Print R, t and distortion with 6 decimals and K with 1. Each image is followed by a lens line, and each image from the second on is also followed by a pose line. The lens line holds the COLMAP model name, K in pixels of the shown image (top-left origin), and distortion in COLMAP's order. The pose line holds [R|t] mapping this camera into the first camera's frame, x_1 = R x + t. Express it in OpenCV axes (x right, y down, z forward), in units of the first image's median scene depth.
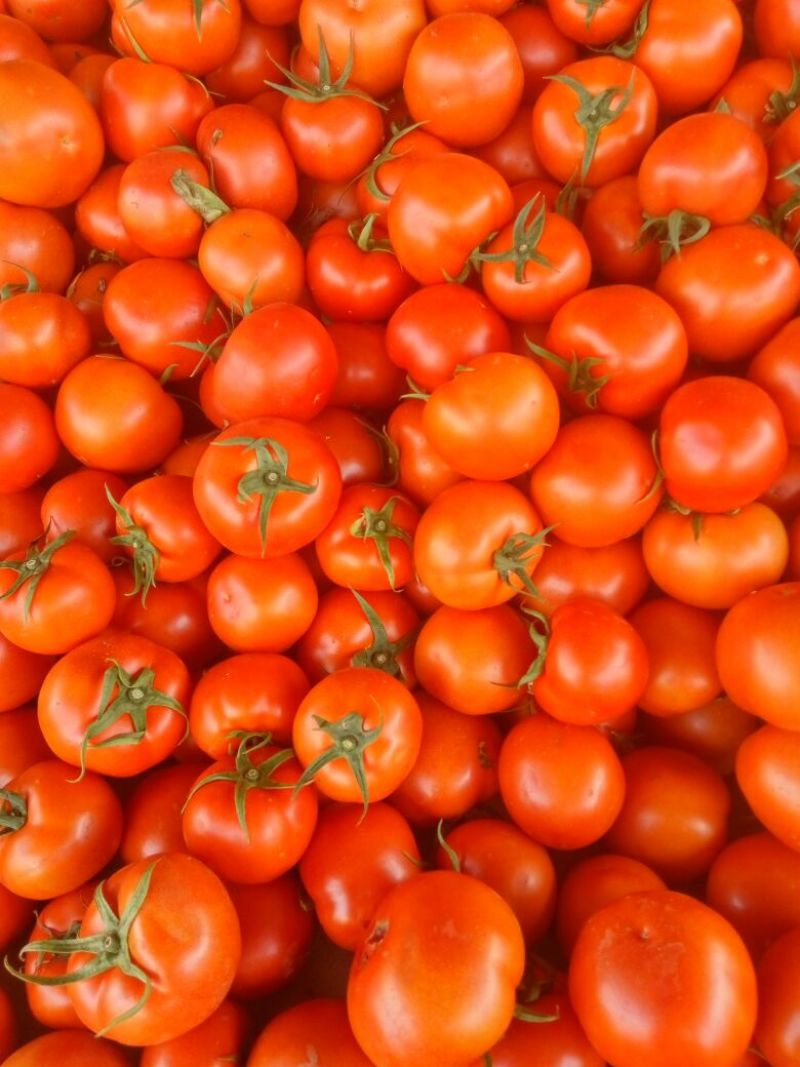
lens RADIAL K [[869.5, 0, 381.4], [0, 869.5, 541.8], [0, 0, 1]] dist [0.038923, -0.024032]
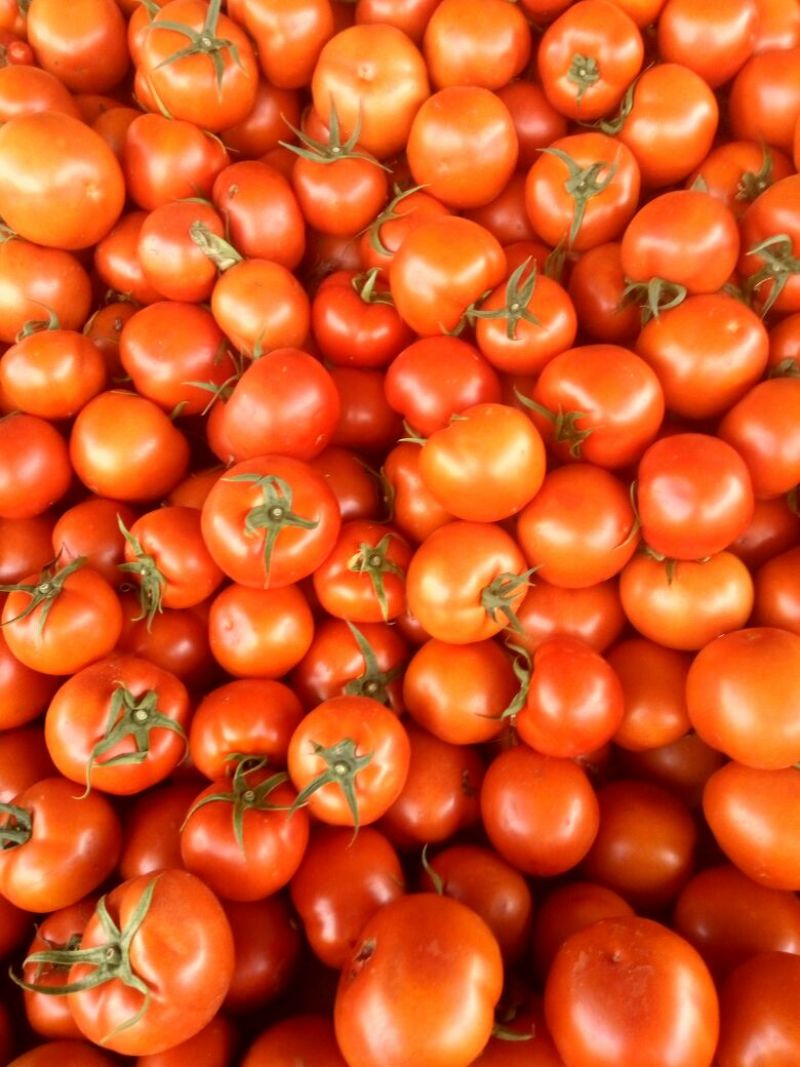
lens RADIAL K [[869.5, 0, 391.9], [0, 869.5, 524.7], [0, 0, 1]] dist [0.038923, -0.024032]
pose [[0.998674, 0.035506, 0.037279, -0.022526], [-0.033515, 0.998045, -0.052757, -0.007564], [-0.039079, 0.051438, 0.997911, -0.059574]]
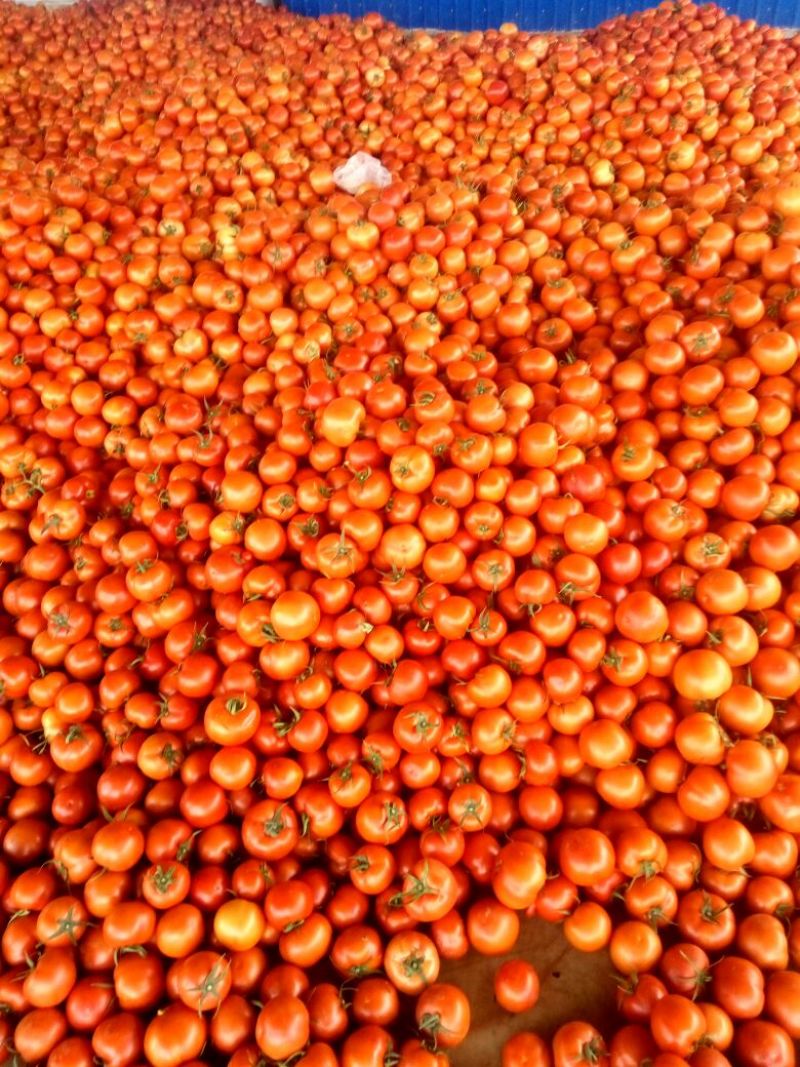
lens RADIAL K [[869.5, 0, 402.8], [0, 869.5, 536.8], [0, 0, 1]] dist [0.038923, -0.024032]
pose [[0.966839, -0.191440, 0.169038, -0.533521], [0.218235, 0.963105, -0.157487, -0.222044], [-0.132652, 0.189155, 0.972946, -1.842589]]
